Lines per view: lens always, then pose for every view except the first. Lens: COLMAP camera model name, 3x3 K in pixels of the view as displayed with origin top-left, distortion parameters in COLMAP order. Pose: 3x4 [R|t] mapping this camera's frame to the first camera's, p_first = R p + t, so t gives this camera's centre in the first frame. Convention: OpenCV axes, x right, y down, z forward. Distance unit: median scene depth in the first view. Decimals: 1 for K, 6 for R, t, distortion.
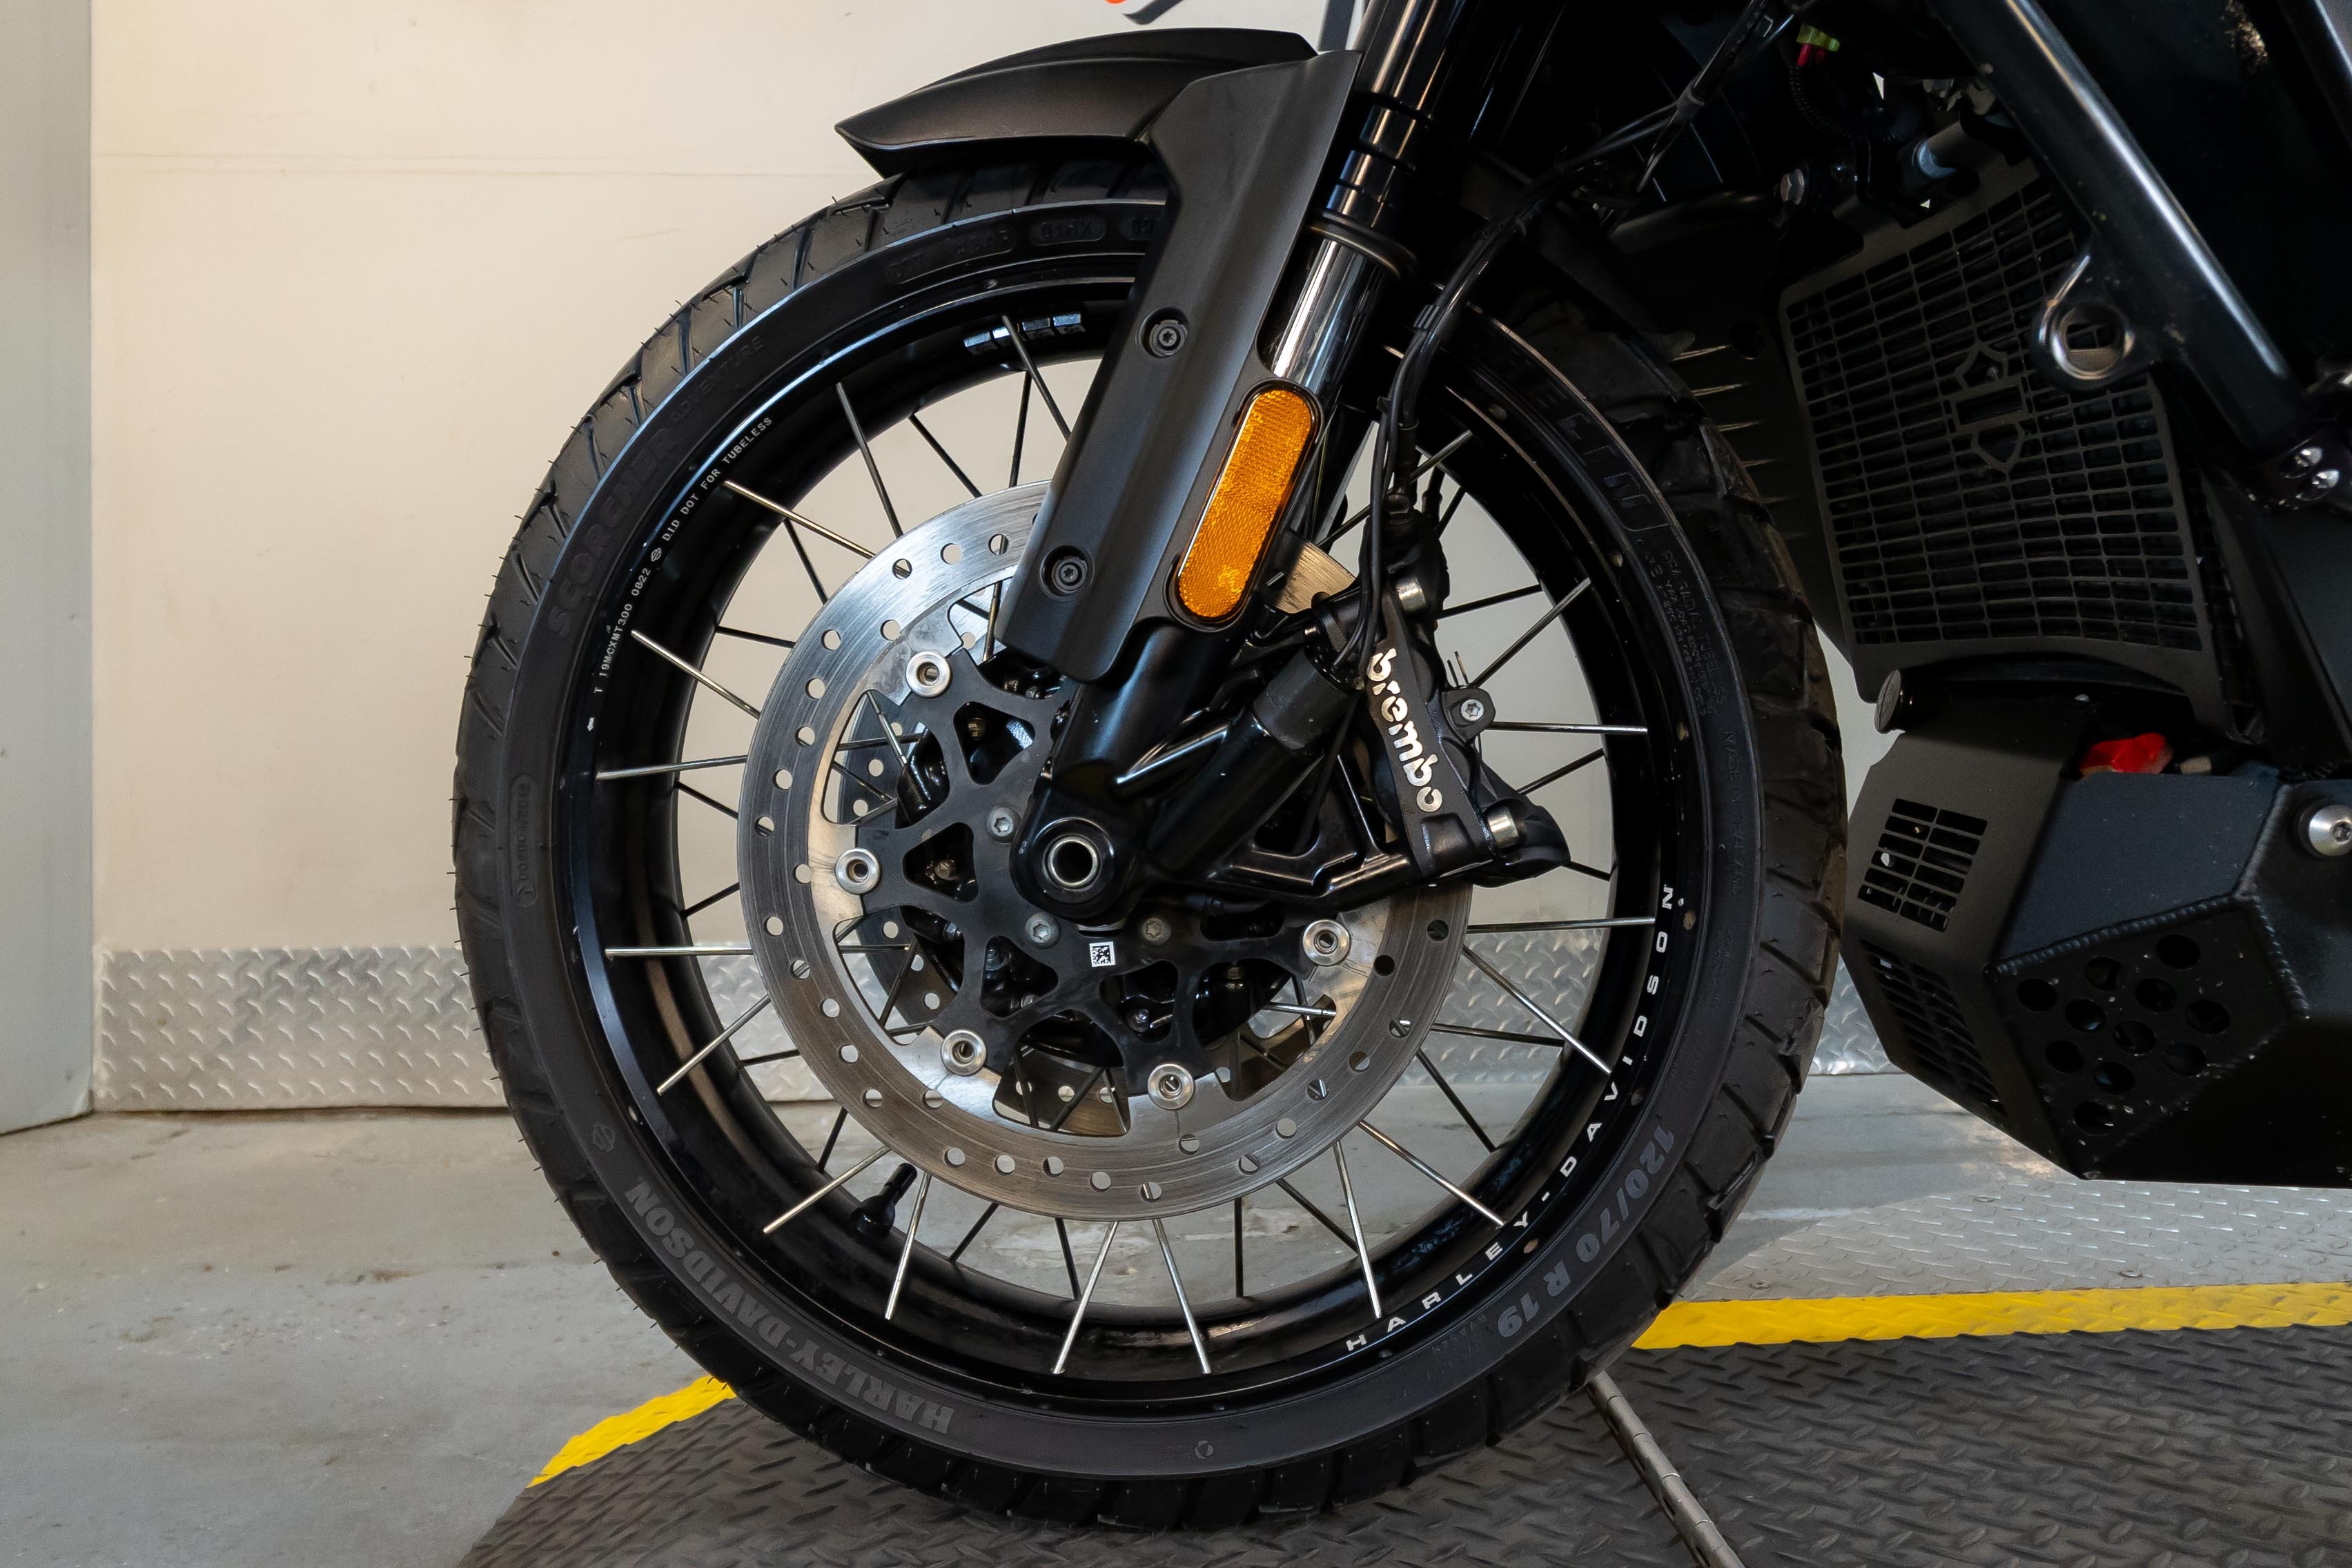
lens RADIAL K [[1826.3, 0, 1173.9], [0, 1826.3, 781.5], [0, 0, 1]] dist [0.000059, 0.001807]
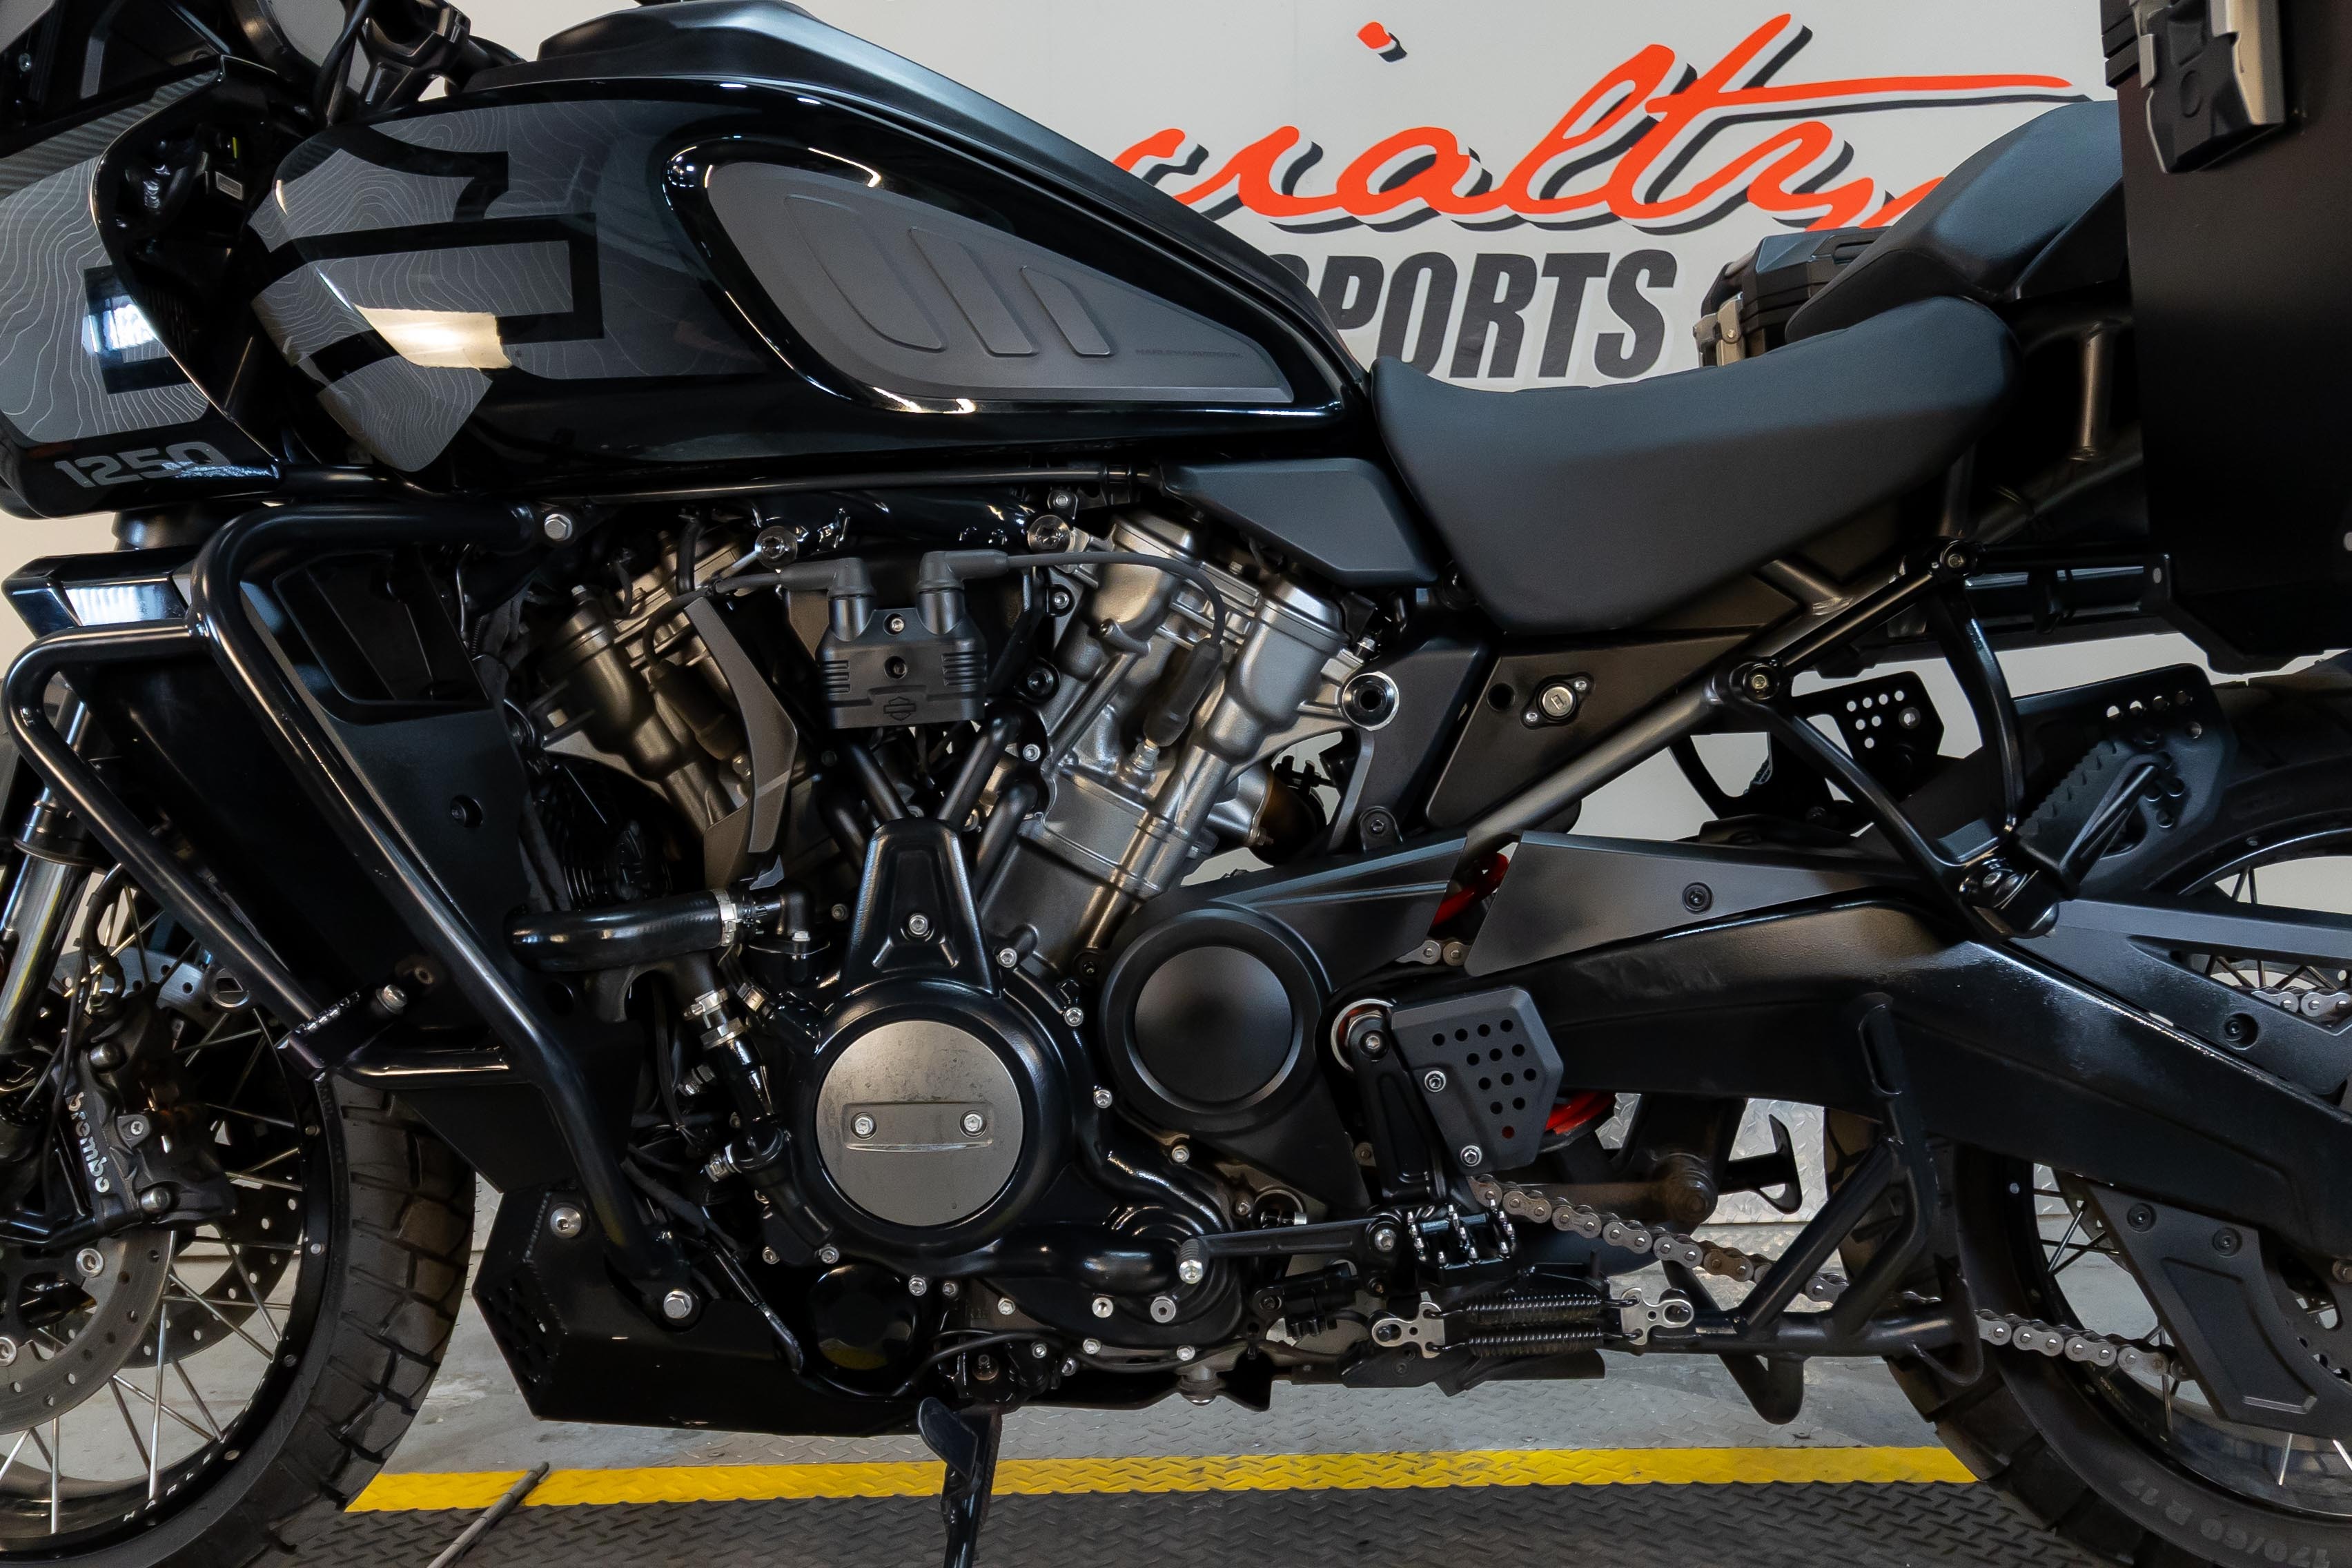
lens RADIAL K [[1784.5, 0, 1176.0], [0, 1784.5, 784.0], [0, 0, 1]] dist [-0.001168, 0.003884]
pose [[0.999672, -0.001868, -0.025542, 0.992243], [0.000869, 0.999236, -0.039060, -0.247210], [0.025595, 0.039025, 0.998910, -0.506793]]
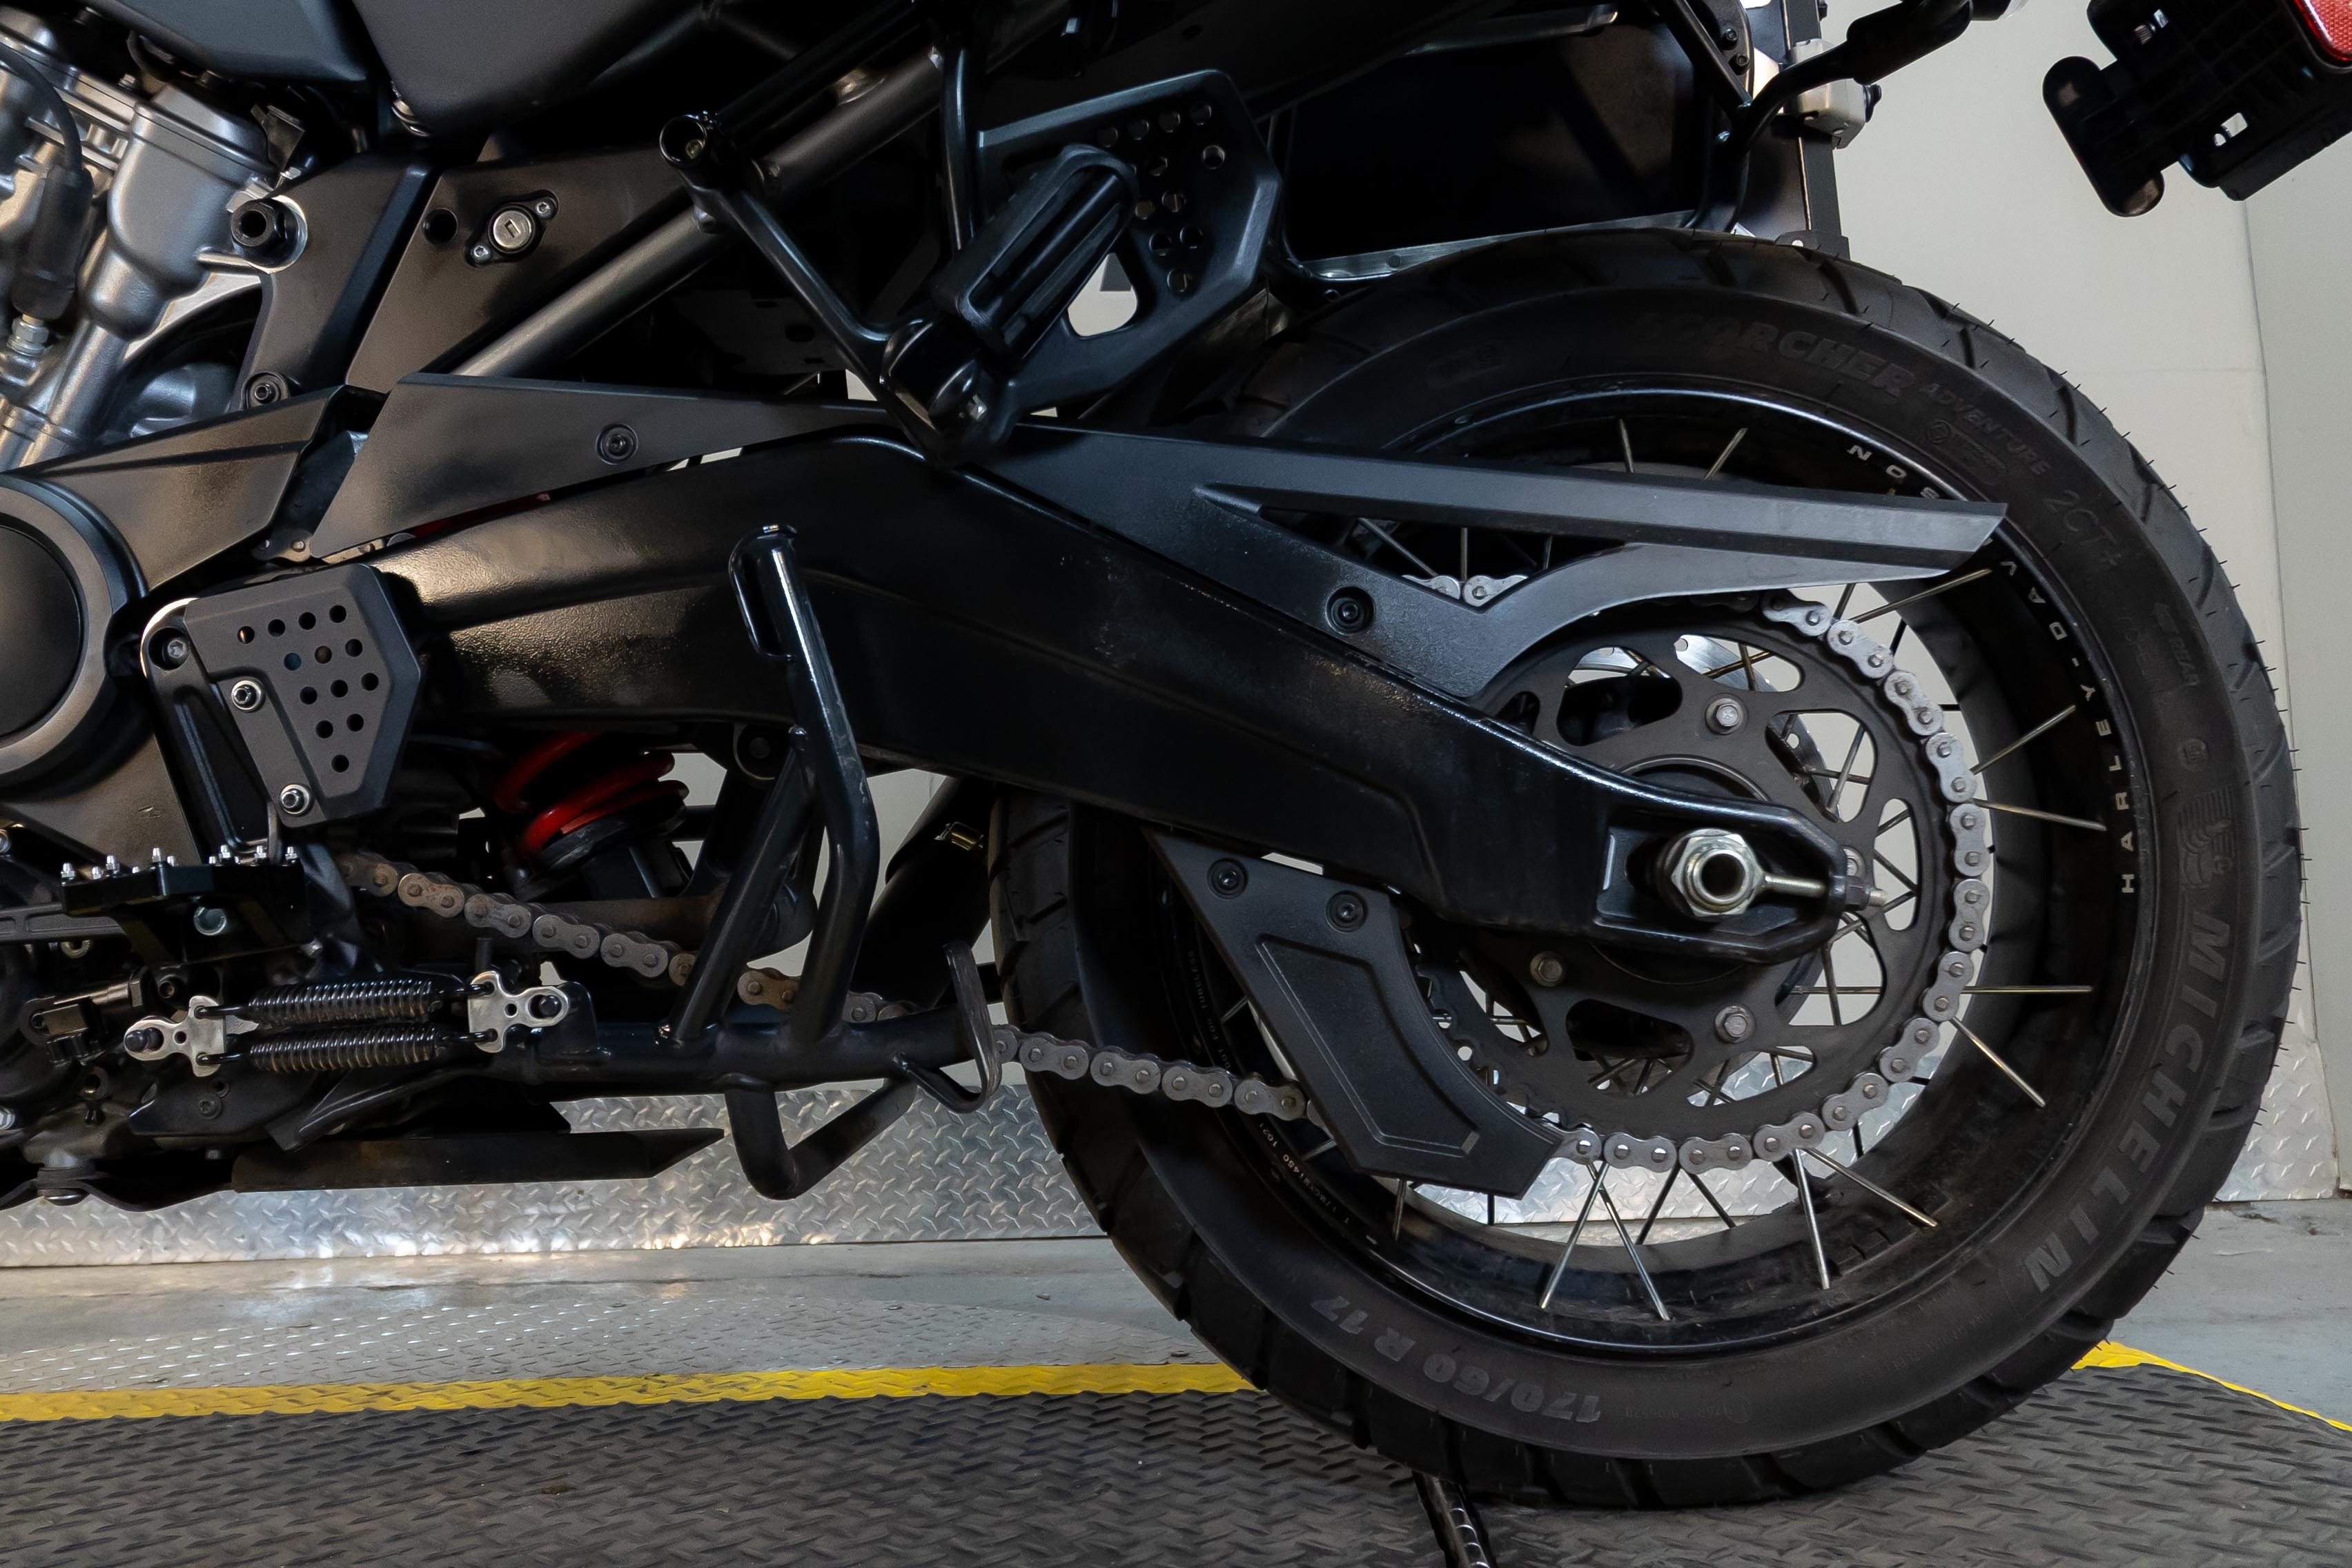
lens RADIAL K [[1784.5, 0, 1176.0], [0, 1784.5, 784.0], [0, 0, 1]] dist [-0.001168, 0.003884]
pose [[0.999396, -0.010297, -0.033177, 1.652662], [0.006303, 0.992955, -0.118322, 0.072328], [0.034162, 0.118041, 0.992421, -0.110755]]
